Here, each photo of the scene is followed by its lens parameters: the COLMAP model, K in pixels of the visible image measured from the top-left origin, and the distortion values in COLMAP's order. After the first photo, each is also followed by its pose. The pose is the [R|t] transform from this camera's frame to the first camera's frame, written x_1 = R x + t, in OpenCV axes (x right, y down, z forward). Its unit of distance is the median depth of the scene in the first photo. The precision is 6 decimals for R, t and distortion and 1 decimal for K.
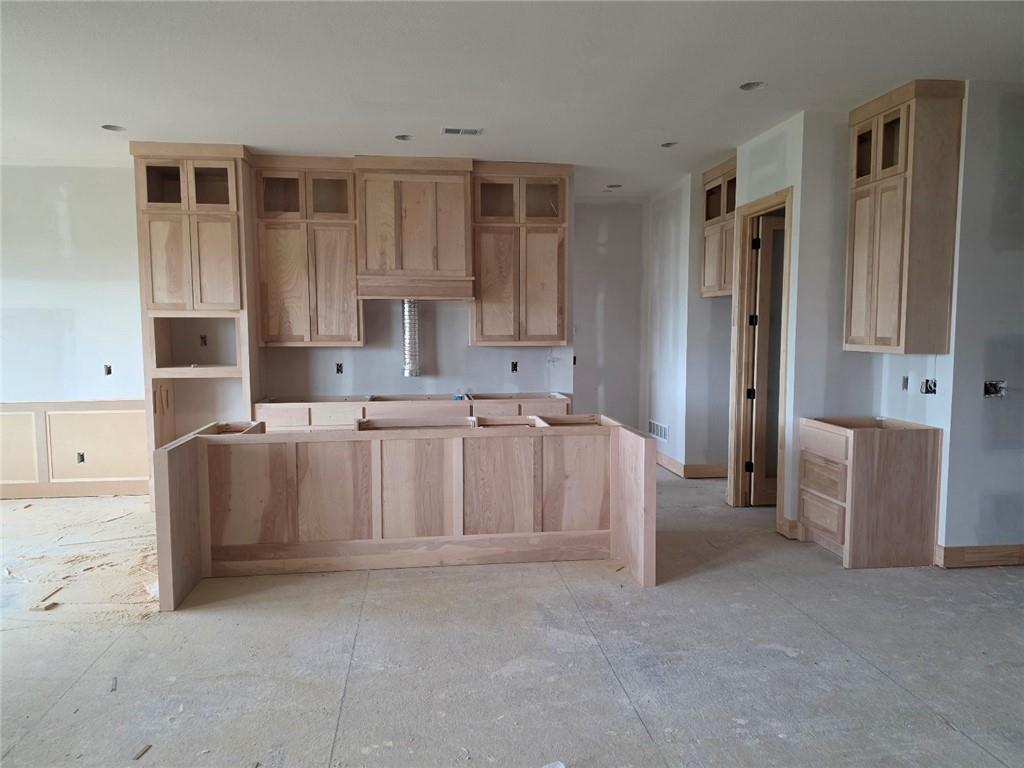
lens RADIAL K [[701.4, 0, 516.1], [0, 701.4, 391.0], [0, 0, 1]] dist [0.043822, -0.031566]
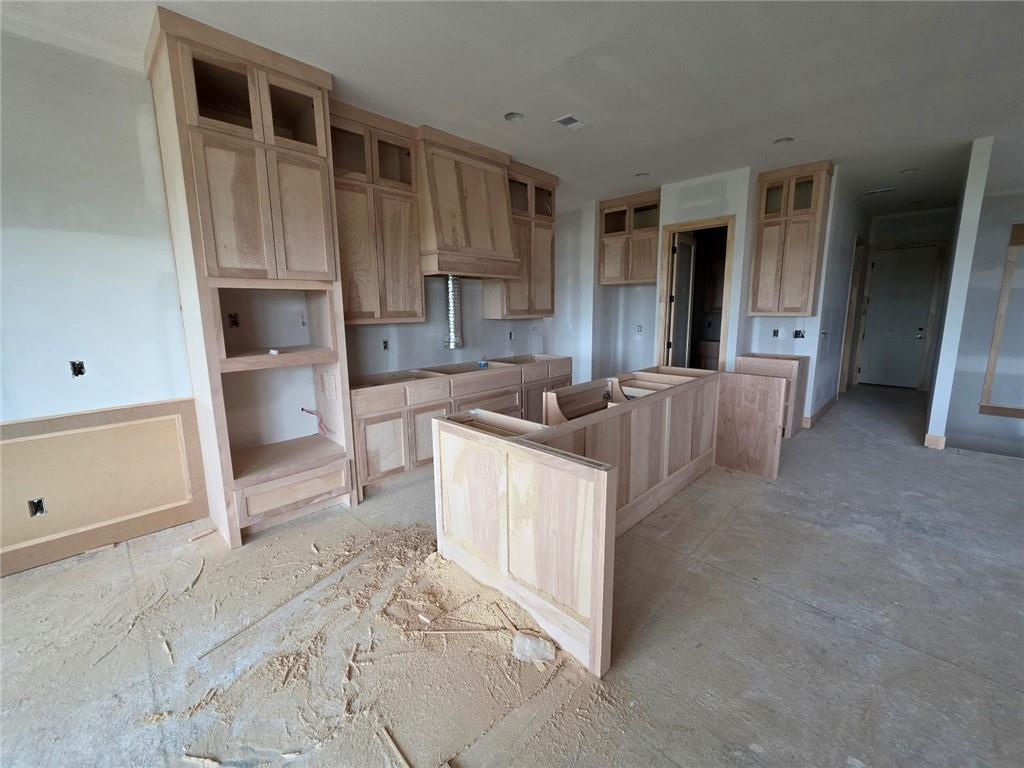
lens RADIAL K [[415.2, 0, 522.9], [0, 415.2, 375.4], [0, 0, 1]] dist [-0.004528, 0.001409]
pose [[0.782967, -0.105263, 0.613092, -0.515835], [0.064488, 0.994004, 0.088307, -0.032108], [-0.618712, -0.029604, 0.785060, 0.463049]]
